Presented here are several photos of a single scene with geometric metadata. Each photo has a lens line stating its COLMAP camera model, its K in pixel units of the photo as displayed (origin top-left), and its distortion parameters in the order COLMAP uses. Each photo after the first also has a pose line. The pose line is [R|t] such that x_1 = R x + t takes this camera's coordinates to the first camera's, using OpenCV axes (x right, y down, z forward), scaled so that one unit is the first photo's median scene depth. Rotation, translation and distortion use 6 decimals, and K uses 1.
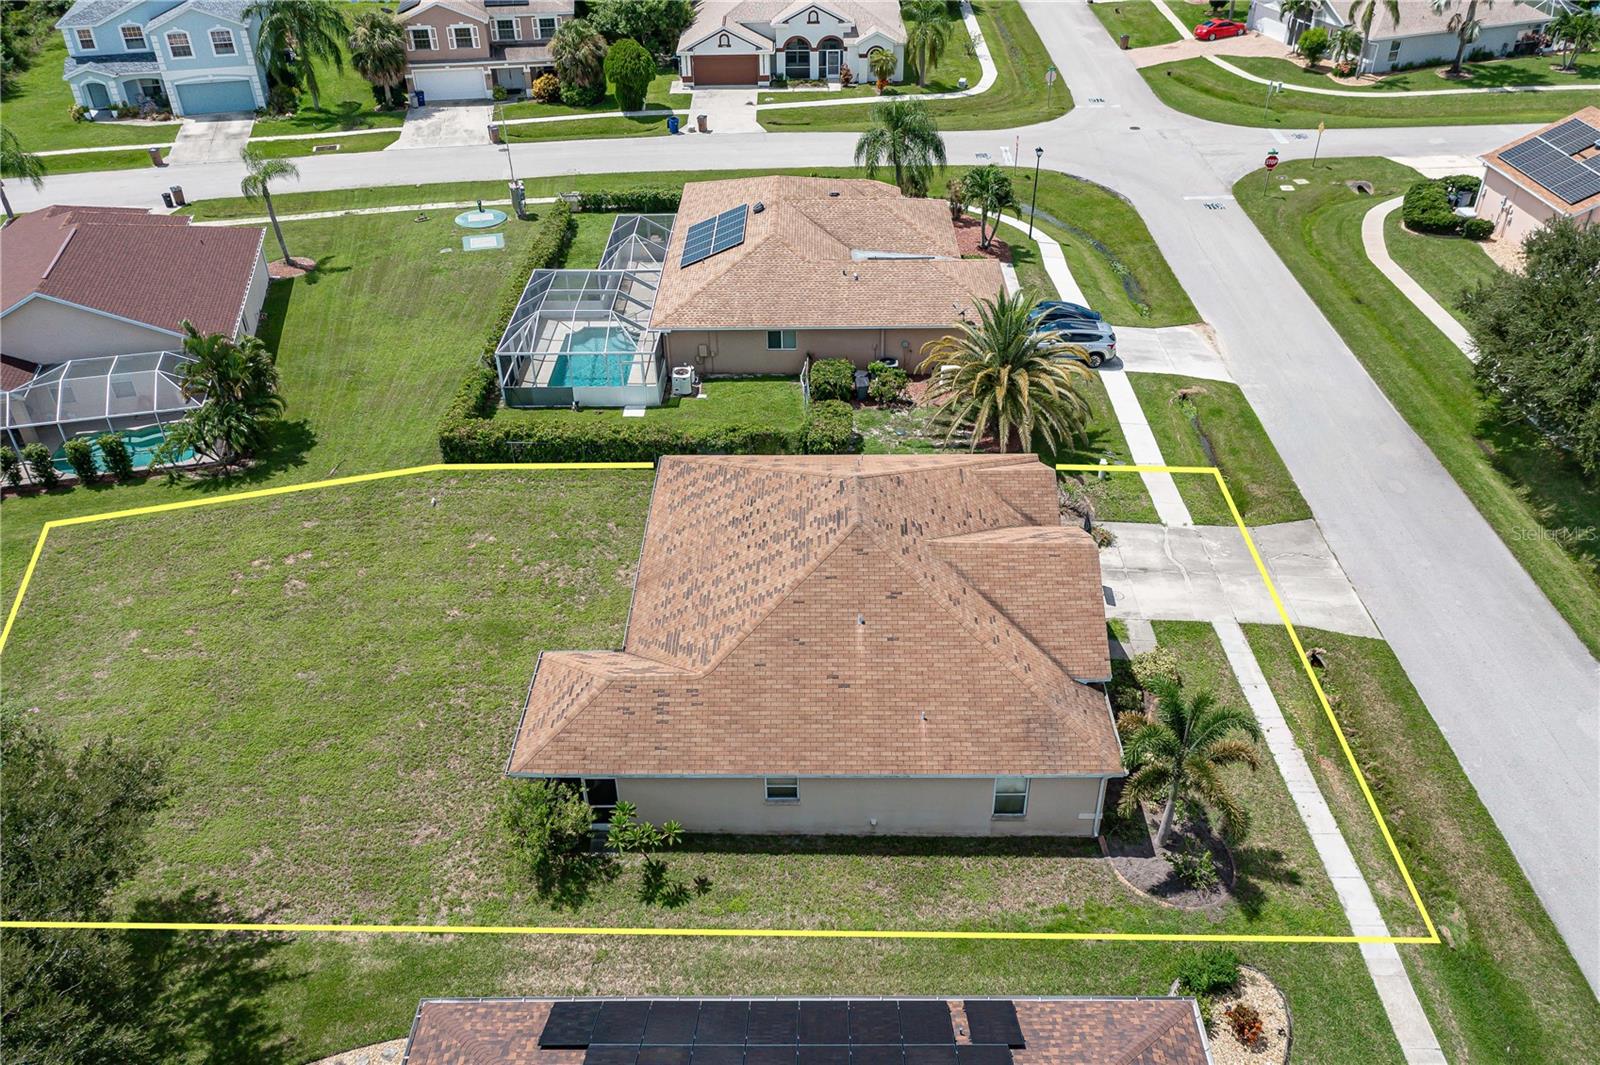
lens RADIAL K [[1305.1, 0, 800.0], [0, 1305.1, 532.5], [0, 0, 1]] dist [0.054228, -0.005348]
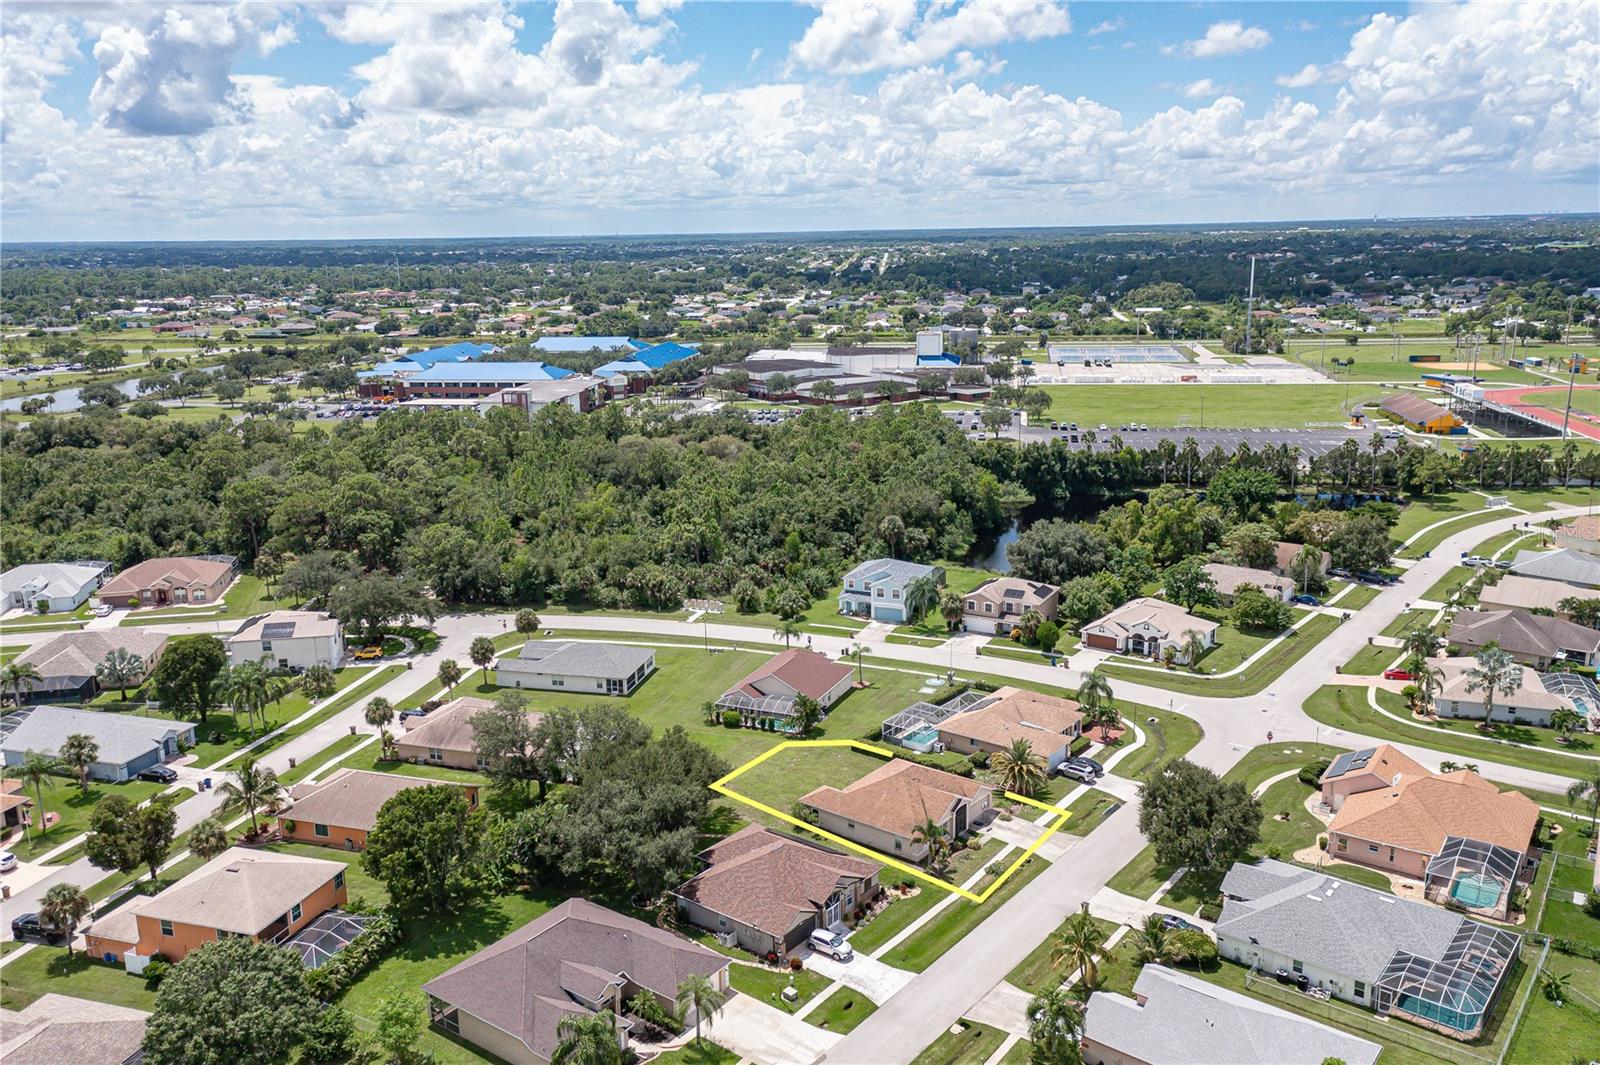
lens RADIAL K [[1264.0, 0, 800.0], [0, 1264.0, 532.5], [0, 0, 1]] dist [0.000562, 0.069387]
pose [[0.799776, 0.141348, -0.583420, 0.742900], [-0.333625, 0.912625, -0.236241, 0.128701], [0.499051, 0.383584, 0.777053, -0.907123]]
